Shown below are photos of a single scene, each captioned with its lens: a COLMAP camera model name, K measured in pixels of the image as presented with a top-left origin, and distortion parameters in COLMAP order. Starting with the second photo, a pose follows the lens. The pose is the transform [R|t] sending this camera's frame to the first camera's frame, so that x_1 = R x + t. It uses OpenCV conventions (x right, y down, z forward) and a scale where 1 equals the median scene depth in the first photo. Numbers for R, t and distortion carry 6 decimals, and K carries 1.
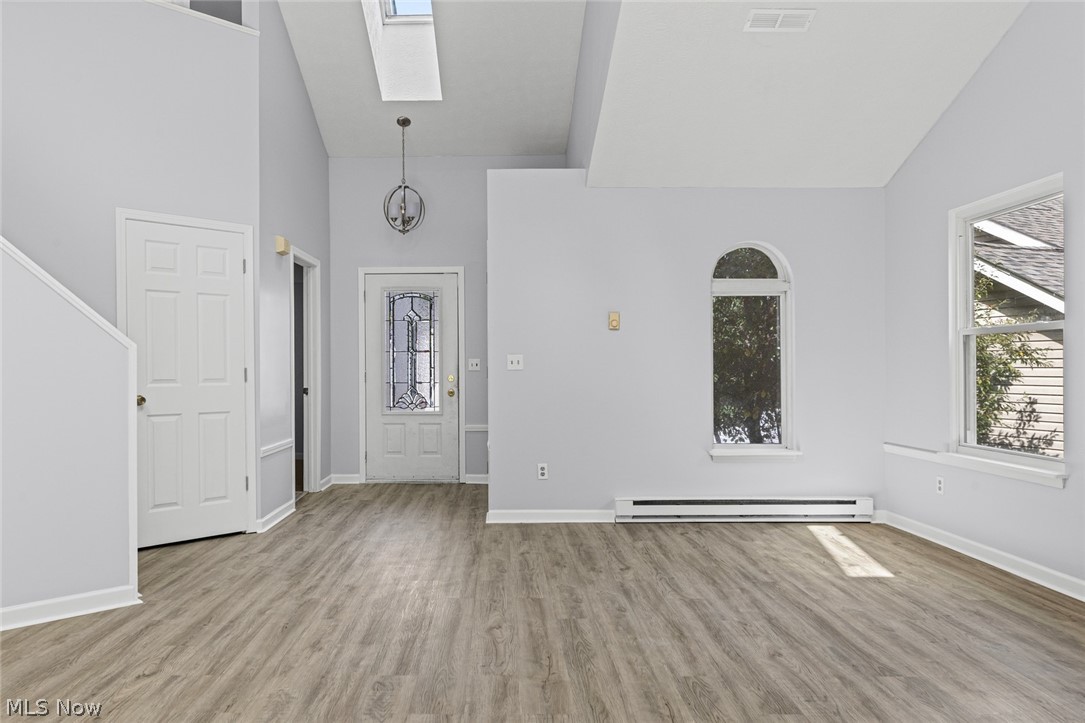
lens RADIAL K [[735.4, 0, 492.7], [0, 735.4, 384.1], [0, 0, 1]] dist [0.012489, -0.007969]
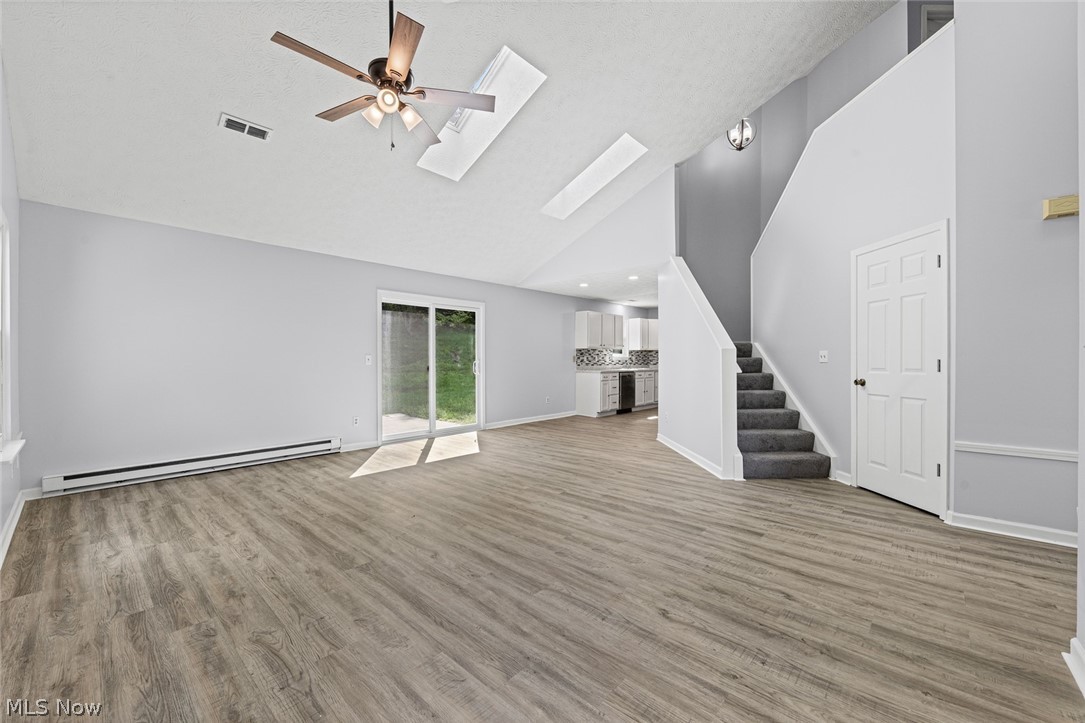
lens RADIAL K [[433.5, 0, 517.5], [0, 433.5, 359.4], [0, 0, 1]] dist [0.012373, -0.002649]
pose [[-0.694439, 0.003730, -0.719542, 0.574248], [-0.009948, 0.999841, 0.014783, -0.027108], [0.719483, 0.017424, -0.694291, 1.102766]]
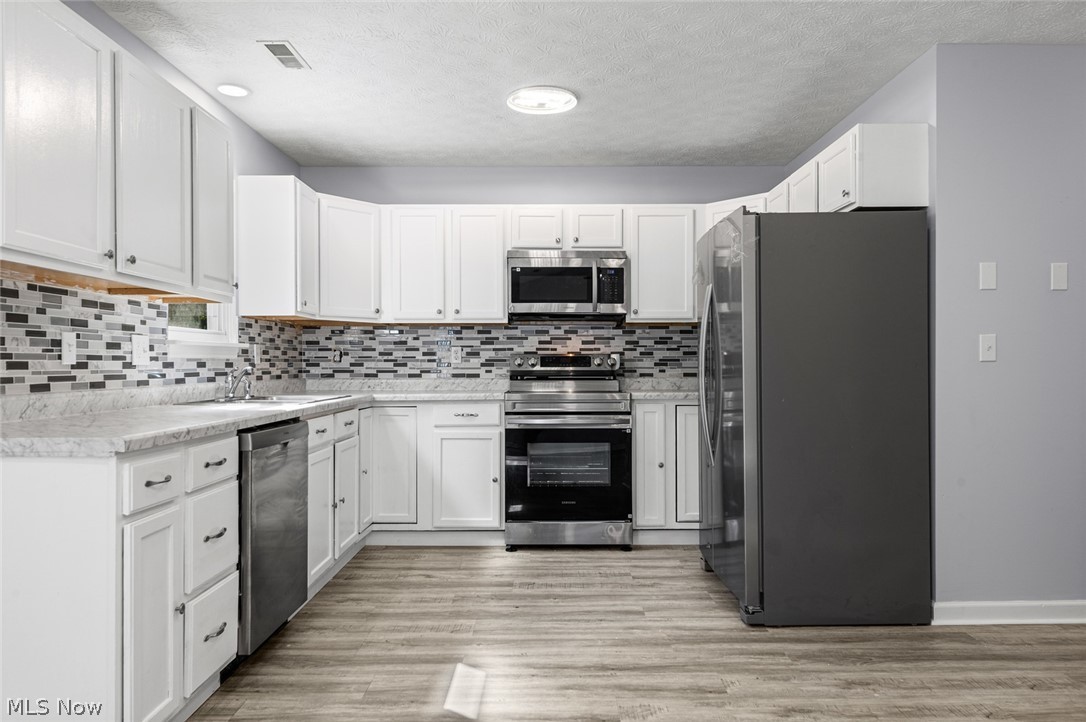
lens RADIAL K [[736.1, 0, 560.9], [0, 736.1, 356.8], [0, 0, 1]] dist [0.012489, -0.007969]
pose [[0.023949, -0.006094, -0.999695, -0.598136], [-0.018967, 0.999799, -0.006549, -0.001211], [0.999533, 0.019118, 0.023828, 0.302191]]
